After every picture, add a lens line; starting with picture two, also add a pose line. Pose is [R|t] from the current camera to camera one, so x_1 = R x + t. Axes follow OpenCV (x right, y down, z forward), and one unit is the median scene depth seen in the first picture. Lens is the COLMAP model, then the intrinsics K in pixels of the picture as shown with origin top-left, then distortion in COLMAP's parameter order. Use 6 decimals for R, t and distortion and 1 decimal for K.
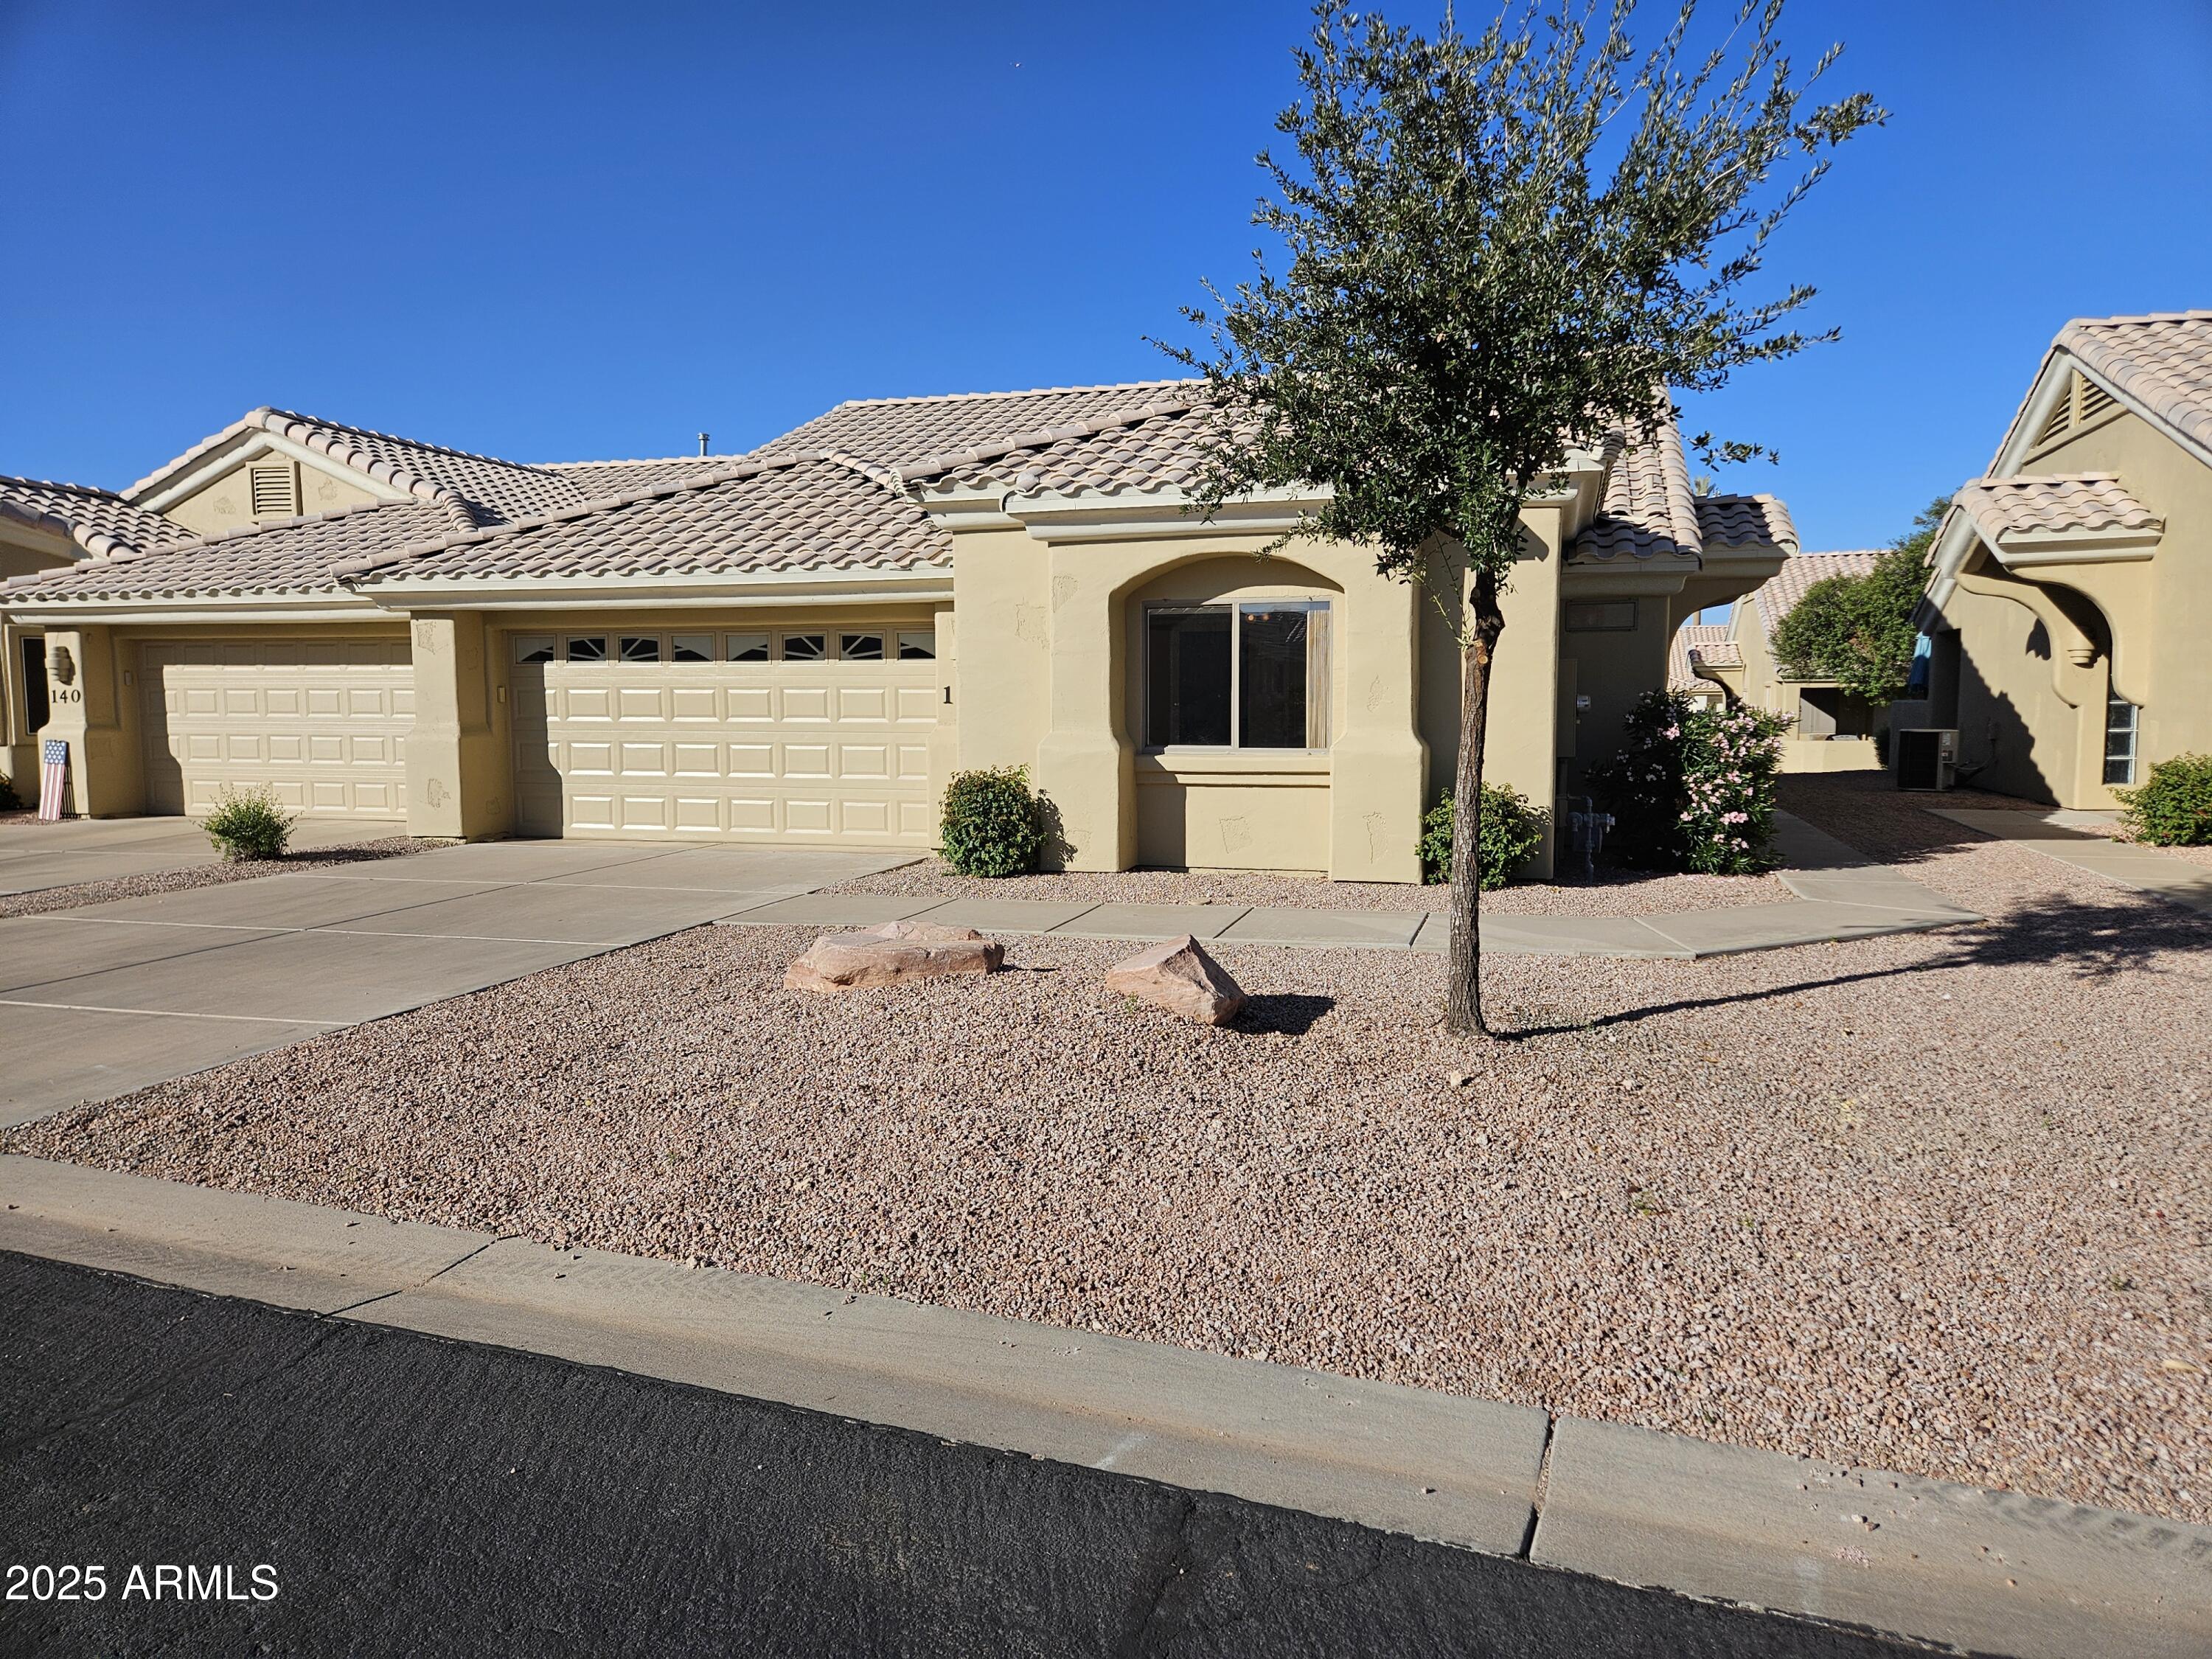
lens RADIAL K [[1476.6, 0, 1104.8], [0, 1476.6, 828.6], [0, 0, 1]] dist [0.028017, 0.001854]
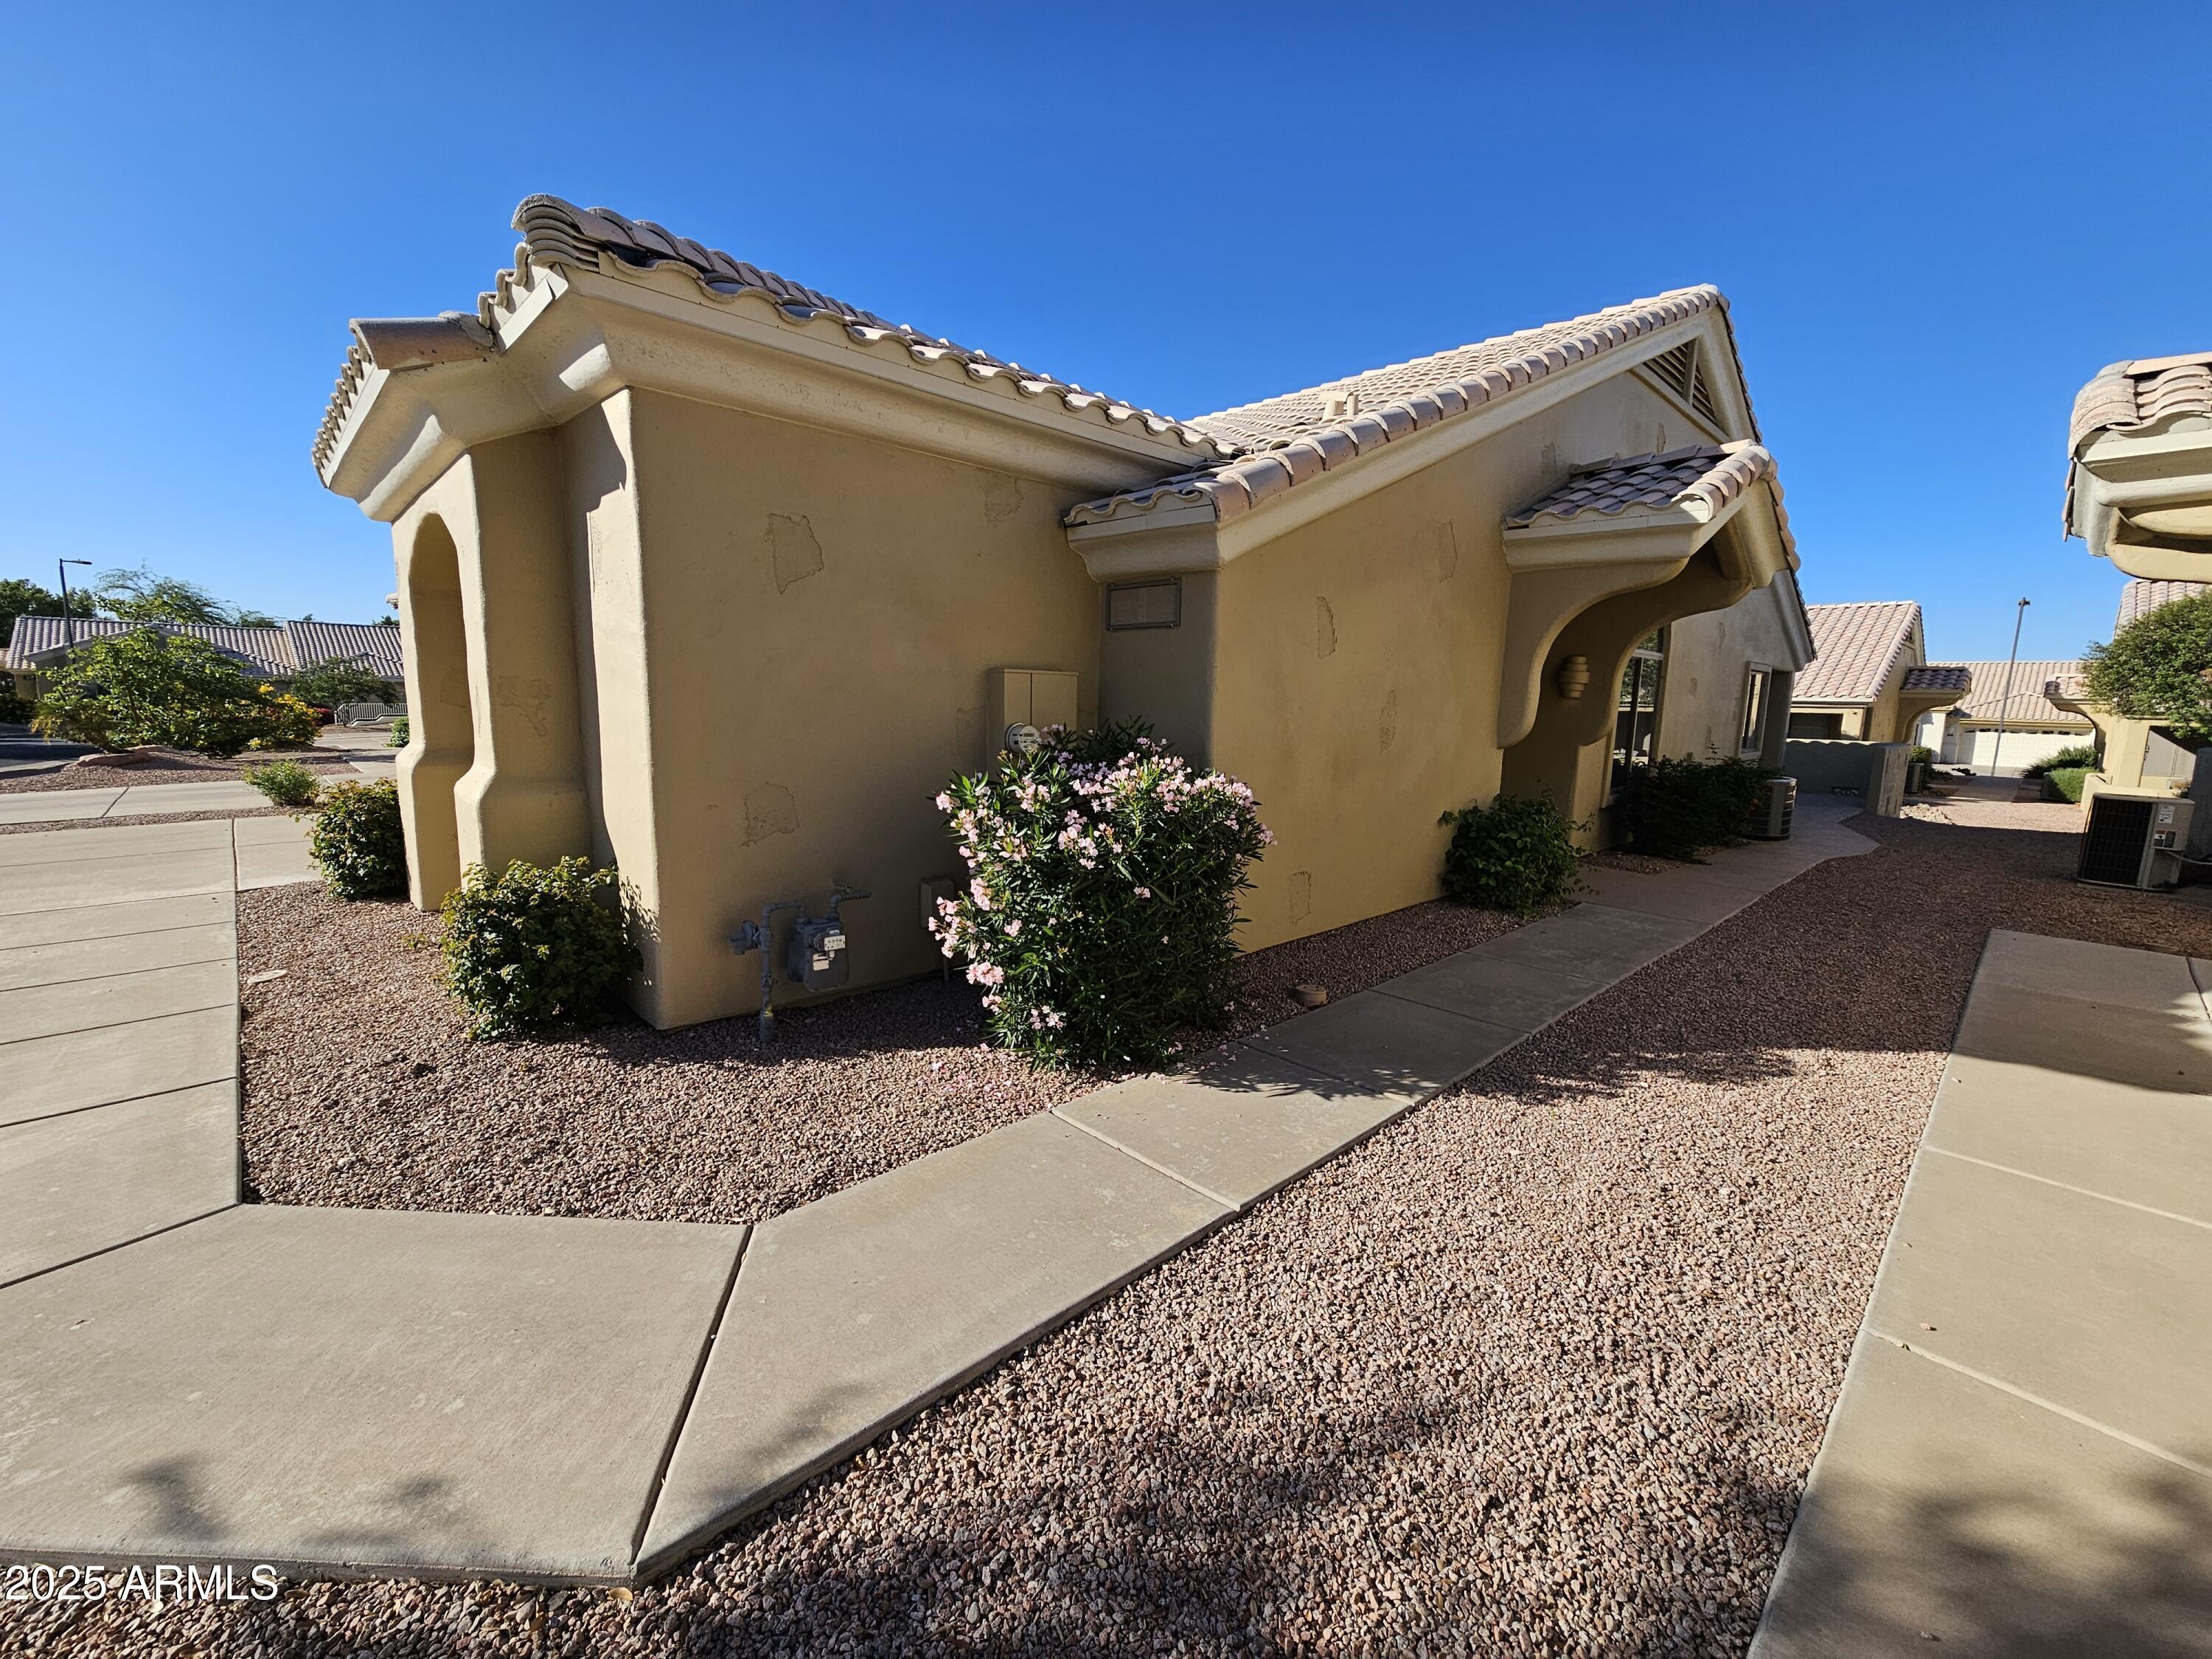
lens RADIAL K [[904.4, 0, 1106.9], [0, 904.4, 838.0], [0, 0, 1]] dist [0.000549, -0.000243]
pose [[0.874661, 0.102855, -0.473697, 0.381081], [-0.073366, 0.994061, 0.080377, -0.052661], [0.479151, -0.035549, 0.877012, 0.462606]]
